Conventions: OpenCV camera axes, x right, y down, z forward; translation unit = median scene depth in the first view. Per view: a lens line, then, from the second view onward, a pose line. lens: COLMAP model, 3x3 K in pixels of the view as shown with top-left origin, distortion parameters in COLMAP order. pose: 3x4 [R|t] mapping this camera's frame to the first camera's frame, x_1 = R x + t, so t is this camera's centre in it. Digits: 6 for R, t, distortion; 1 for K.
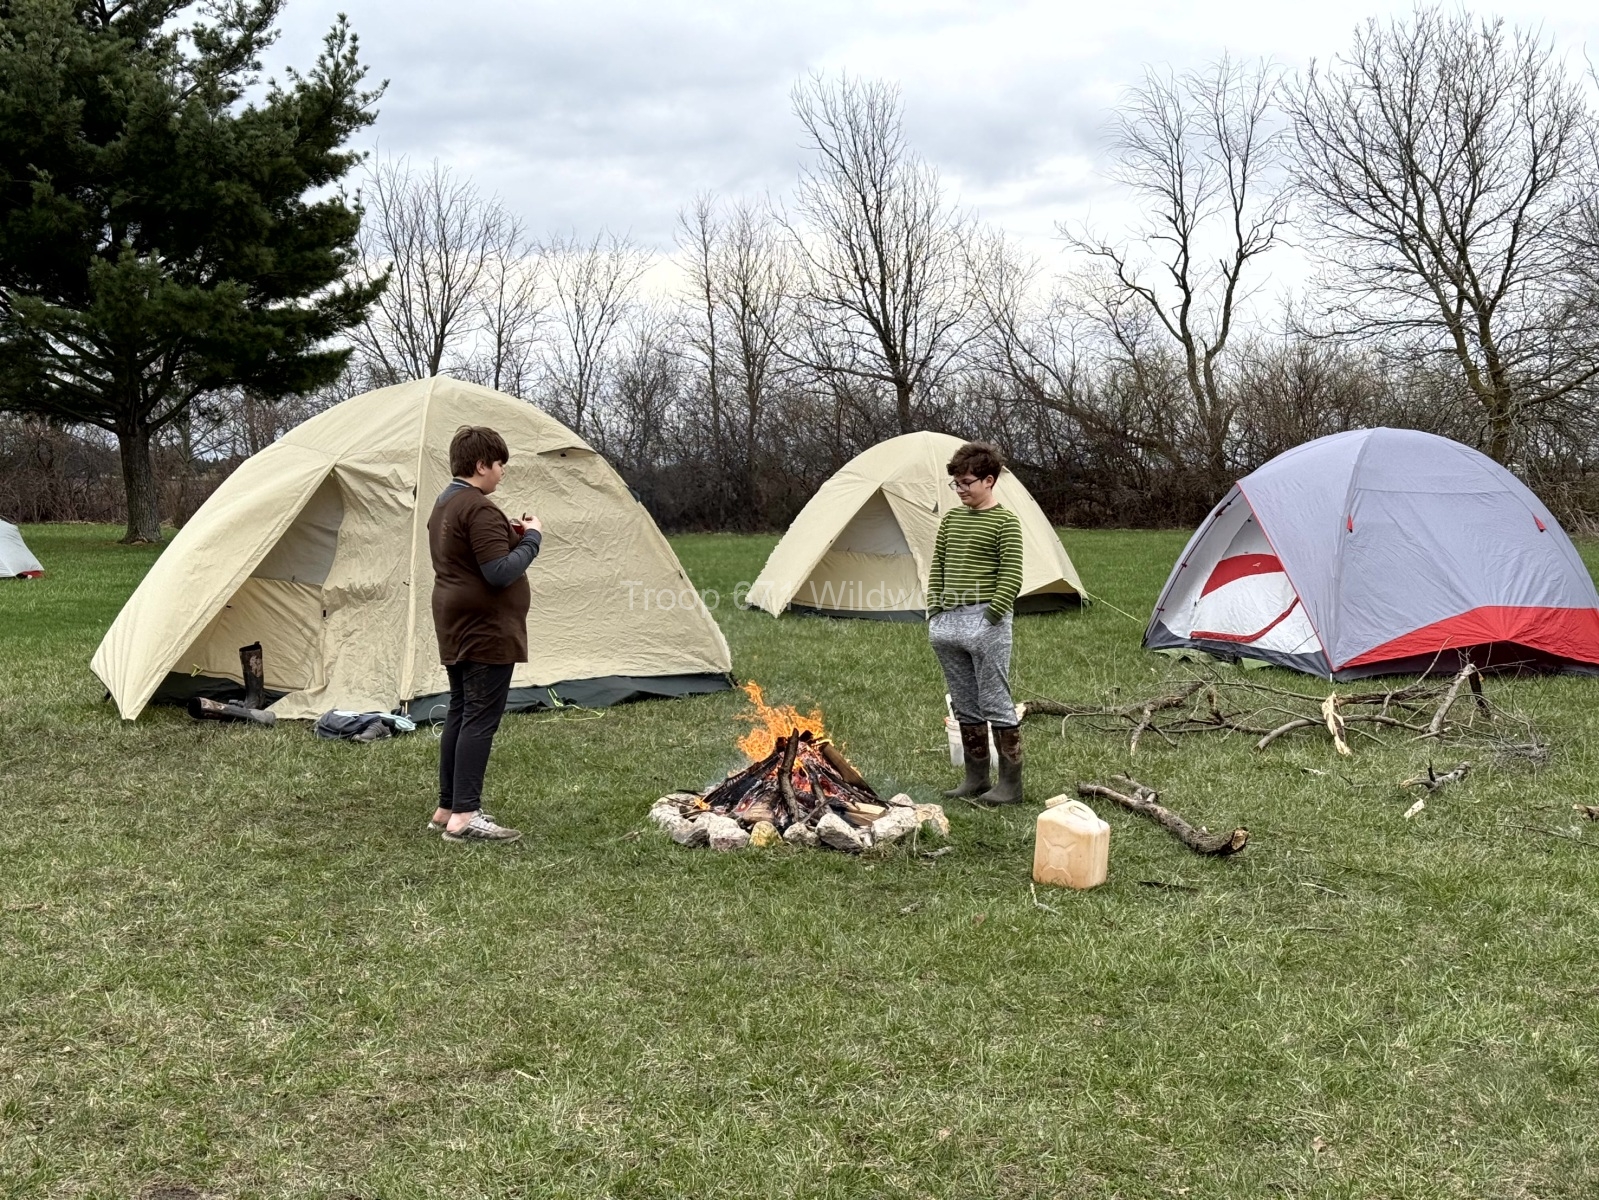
lens RADIAL K [[2195.5, 0, 792.5], [0, 2195.5, 598.9], [0, 0, 1]] dist [0.192675, 0.000000]
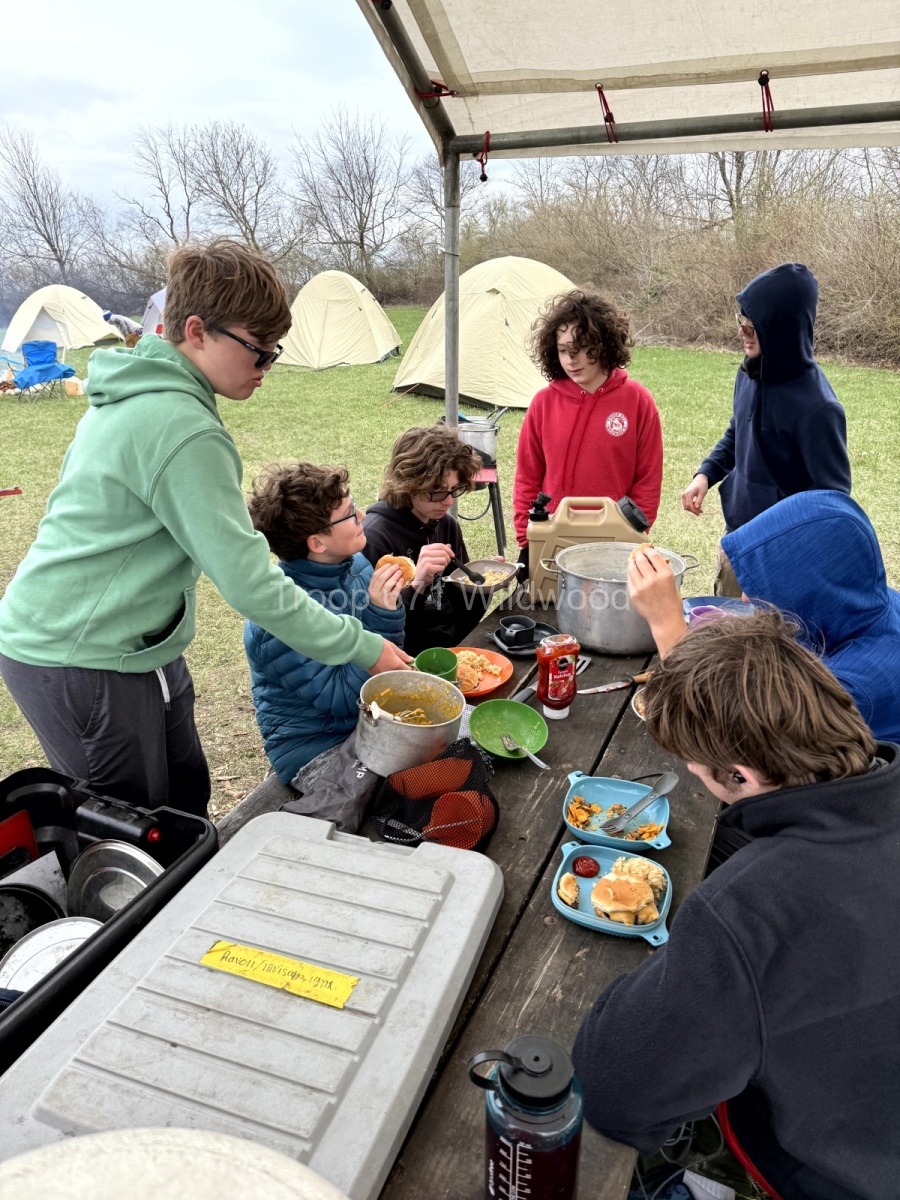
lens RADIAL K [[860.9, 0, 448.7], [0, 860.9, 600.3], [0, 0, 1]] dist [-0.005204, -0.002651]
pose [[0.907544, -0.194216, 0.372349, 0.011565], [0.078805, 0.949645, 0.303257, 0.007397], [-0.412497, -0.245876, 0.877150, -0.137049]]
